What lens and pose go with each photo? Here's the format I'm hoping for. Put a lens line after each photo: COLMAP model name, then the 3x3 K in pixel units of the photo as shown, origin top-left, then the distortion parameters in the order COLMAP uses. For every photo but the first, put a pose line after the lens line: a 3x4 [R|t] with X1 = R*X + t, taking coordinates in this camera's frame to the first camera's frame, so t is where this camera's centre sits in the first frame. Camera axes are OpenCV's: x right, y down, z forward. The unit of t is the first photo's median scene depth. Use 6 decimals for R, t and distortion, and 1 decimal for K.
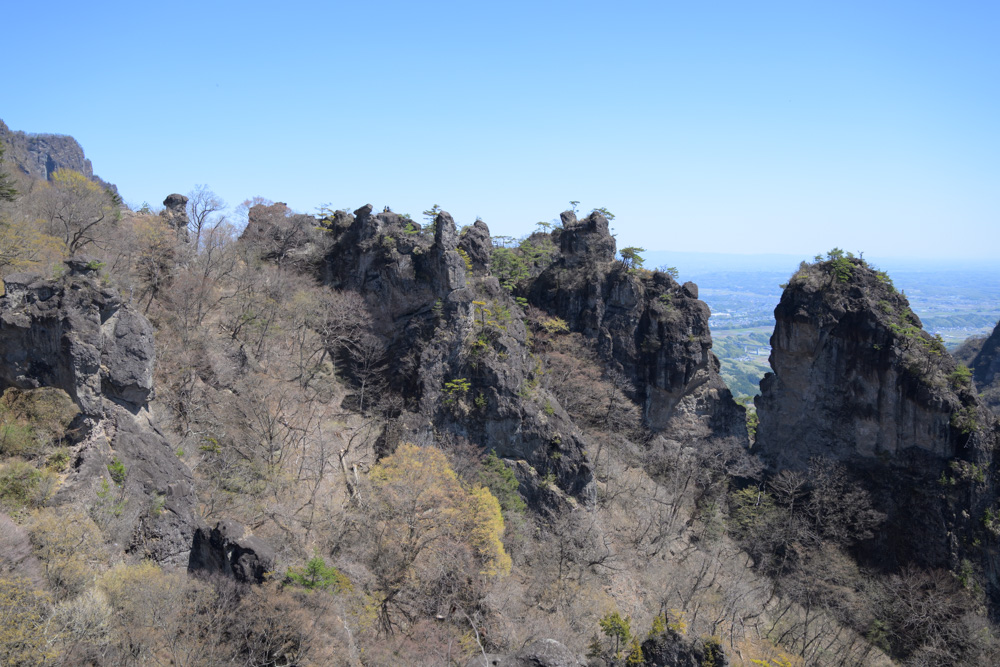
lens RADIAL K [[882.8, 0, 501.3], [0, 882.8, 332.7], [0, 0, 1]] dist [-0.006970, 0.017456]
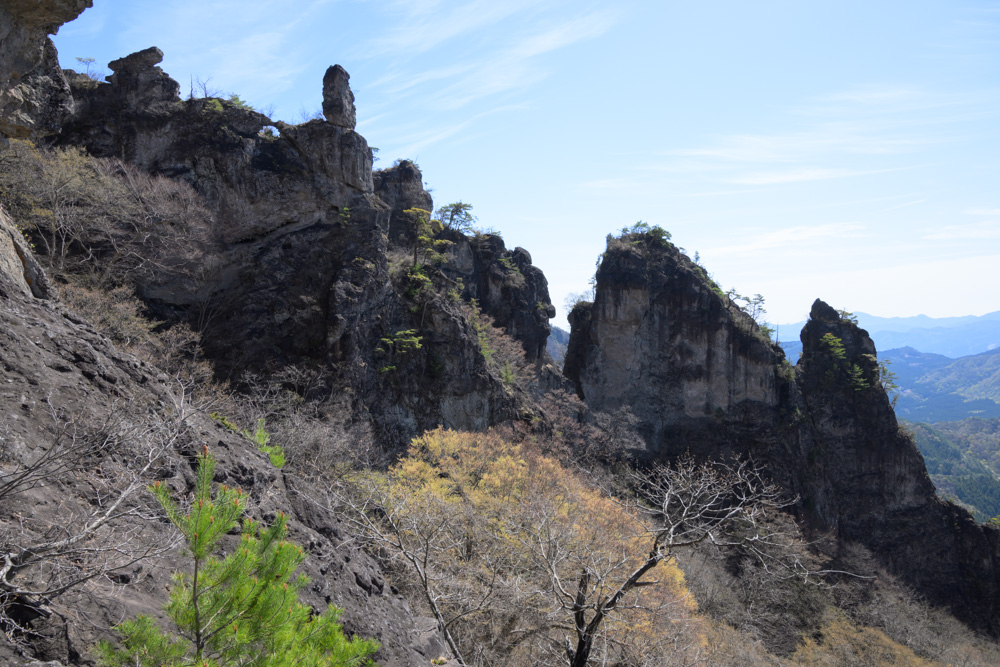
lens RADIAL K [[663.0, 0, 496.9], [0, 663.0, 335.7], [0, 0, 1]] dist [-0.006595, 0.000954]
pose [[0.753811, -0.004364, 0.657076, -0.272231], [0.062215, 0.995960, -0.064760, 0.081991], [-0.654139, 0.089697, 0.751037, 0.569381]]
